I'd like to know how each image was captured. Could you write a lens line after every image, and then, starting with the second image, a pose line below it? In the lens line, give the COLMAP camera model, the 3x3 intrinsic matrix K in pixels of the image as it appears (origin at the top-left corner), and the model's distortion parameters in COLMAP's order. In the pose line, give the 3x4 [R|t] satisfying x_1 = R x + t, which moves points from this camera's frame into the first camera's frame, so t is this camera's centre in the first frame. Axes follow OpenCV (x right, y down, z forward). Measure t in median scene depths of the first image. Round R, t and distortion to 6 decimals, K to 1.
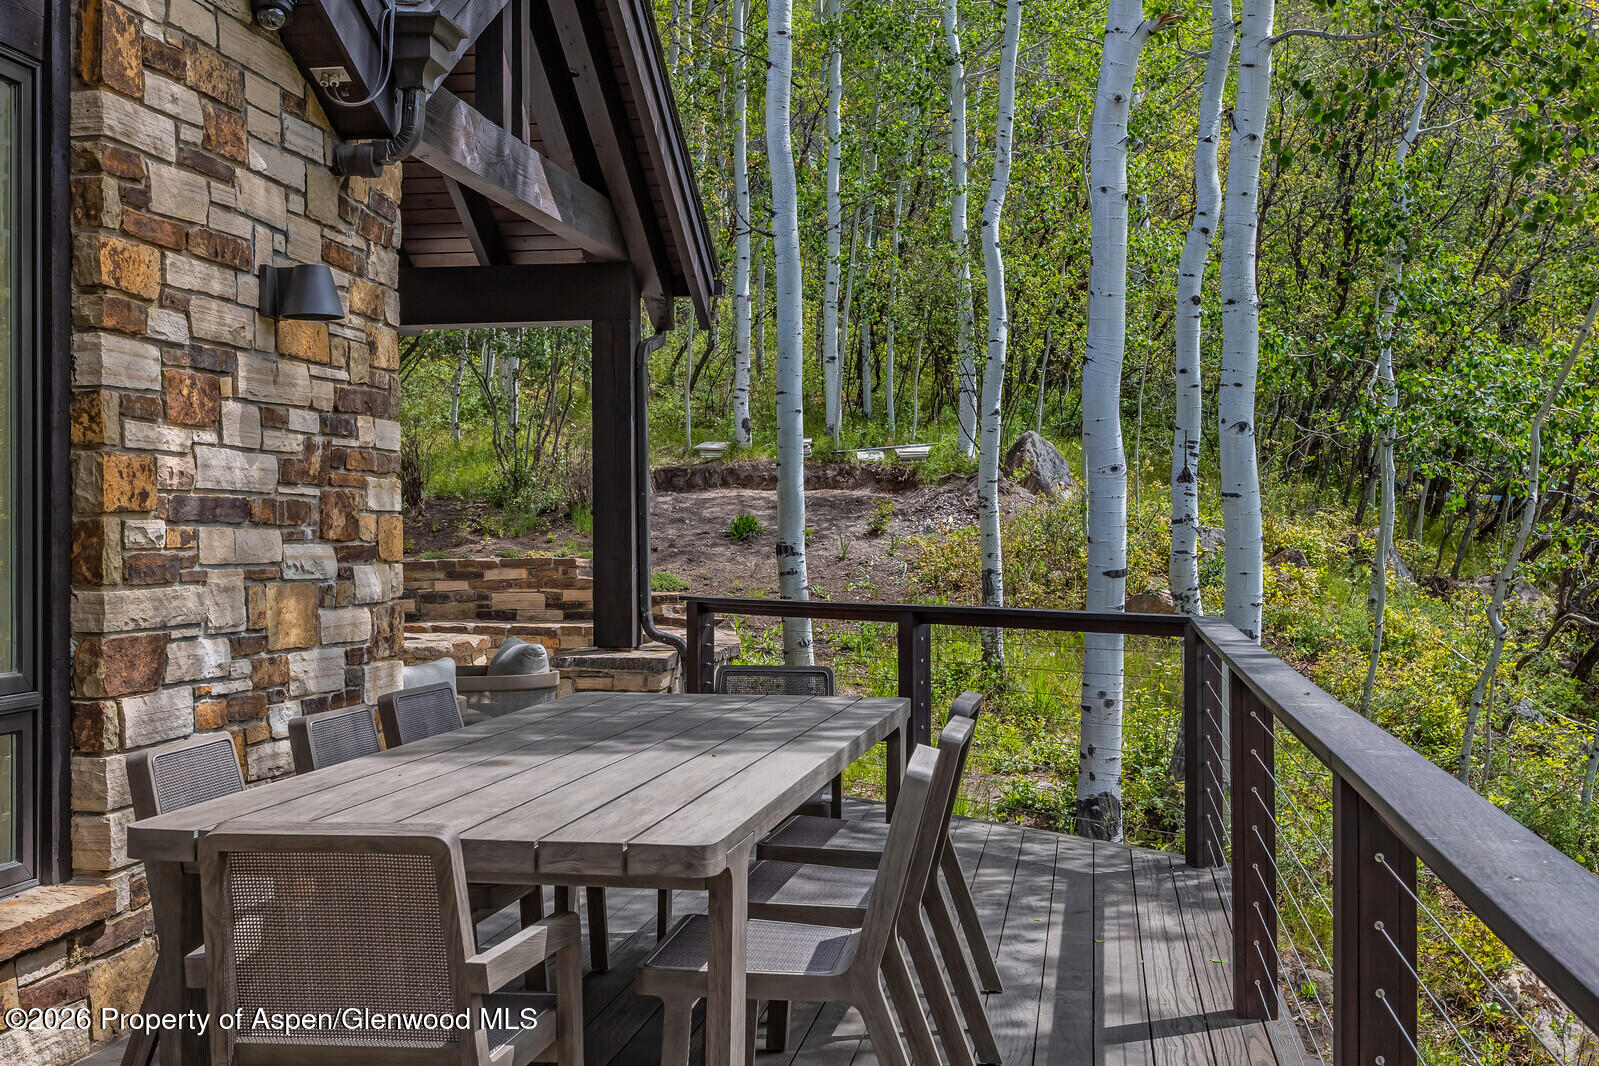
lens RADIAL K [[1853.7, 0, 798.0], [0, 1853.7, 518.1], [0, 0, 1]] dist [0.007375, -0.013076]
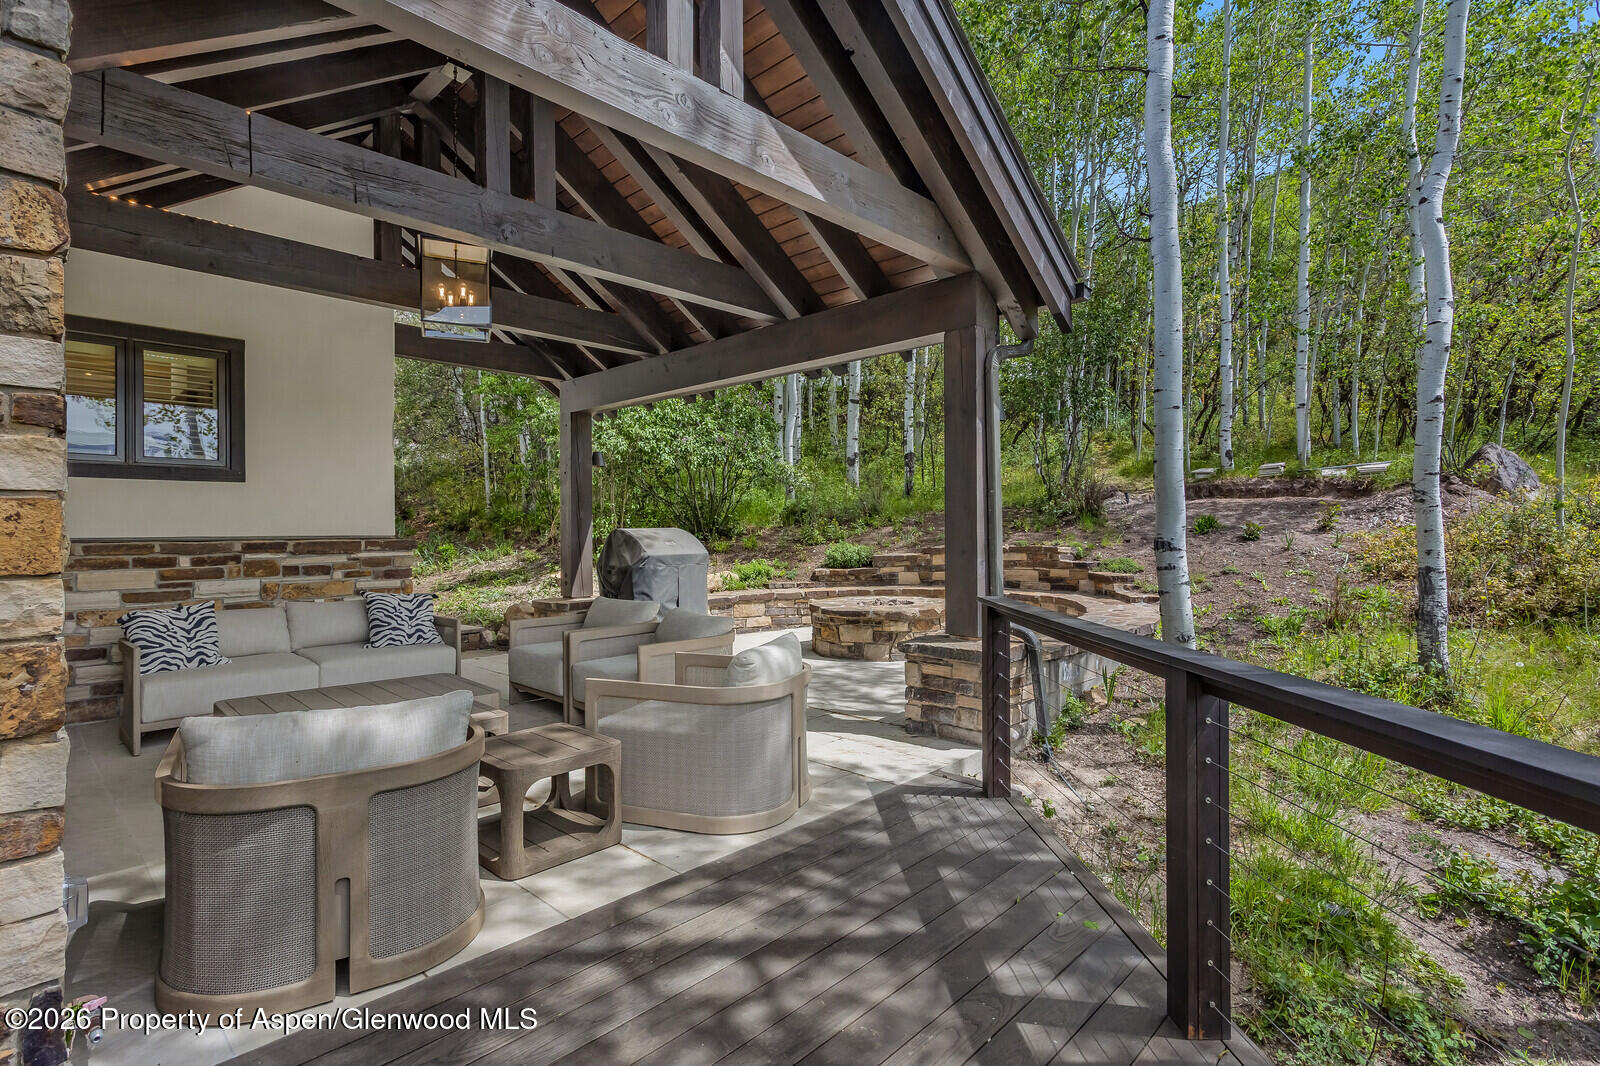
lens RADIAL K [[775.3, 0, 797.2], [0, 775.3, 529.0], [0, 0, 1]] dist [0.005347, 0.000896]
pose [[0.822186, -0.000299, -0.569219, 0.139179], [0.004683, 0.999970, 0.006238, 0.009156], [0.569200, -0.007795, 0.822162, 1.057009]]
